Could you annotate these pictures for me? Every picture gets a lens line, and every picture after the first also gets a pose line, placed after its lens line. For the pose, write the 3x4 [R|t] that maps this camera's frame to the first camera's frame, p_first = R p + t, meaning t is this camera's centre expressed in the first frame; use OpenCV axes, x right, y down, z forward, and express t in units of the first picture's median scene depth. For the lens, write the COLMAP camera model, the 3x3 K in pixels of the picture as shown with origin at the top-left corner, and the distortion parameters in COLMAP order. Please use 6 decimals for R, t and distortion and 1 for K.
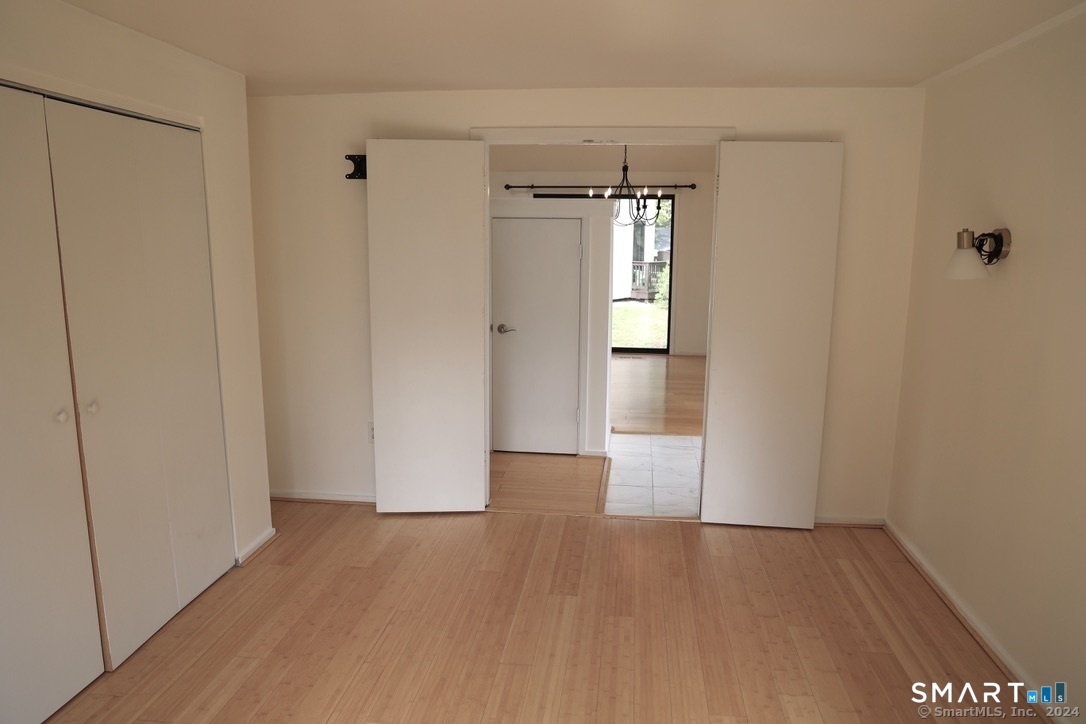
lens RADIAL K [[731.8, 0, 551.6], [0, 731.8, 366.4], [0, 0, 1]] dist [-0.098263, 0.067212]
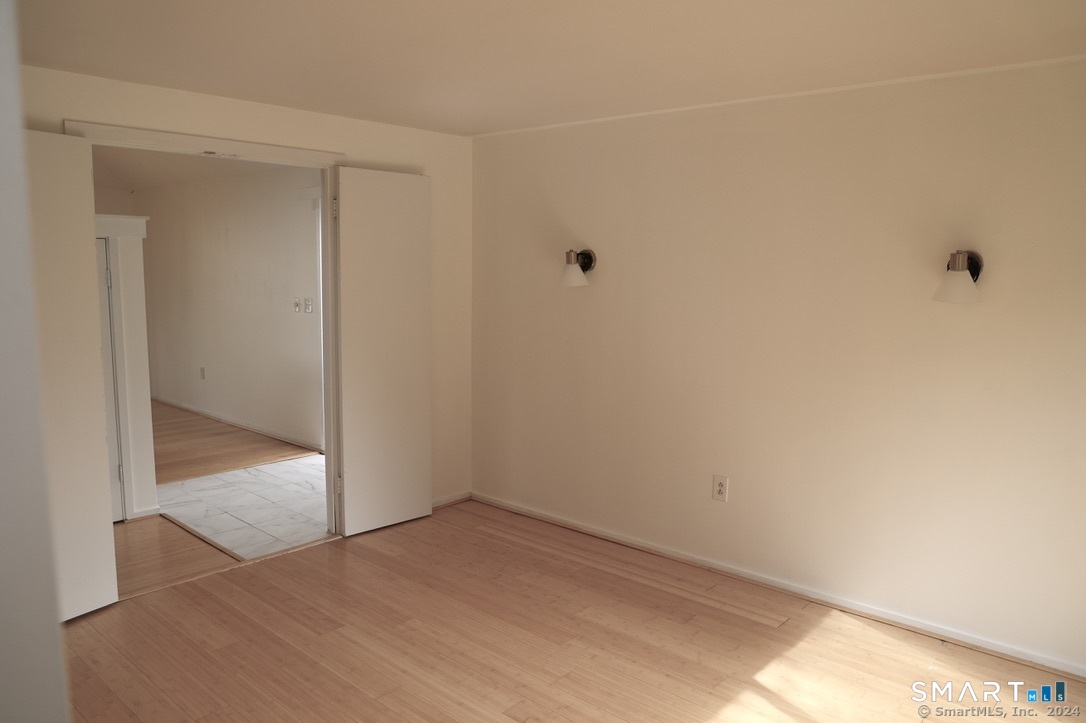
lens RADIAL K [[763.5, 0, 543.0], [0, 763.5, 361.5], [0, 0, 1]] dist [-0.103040, 0.082693]
pose [[0.585040, -0.102655, 0.804481, -0.502038], [0.142075, 0.989590, 0.022954, -0.014068], [-0.798463, 0.100868, 0.593535, 0.140984]]
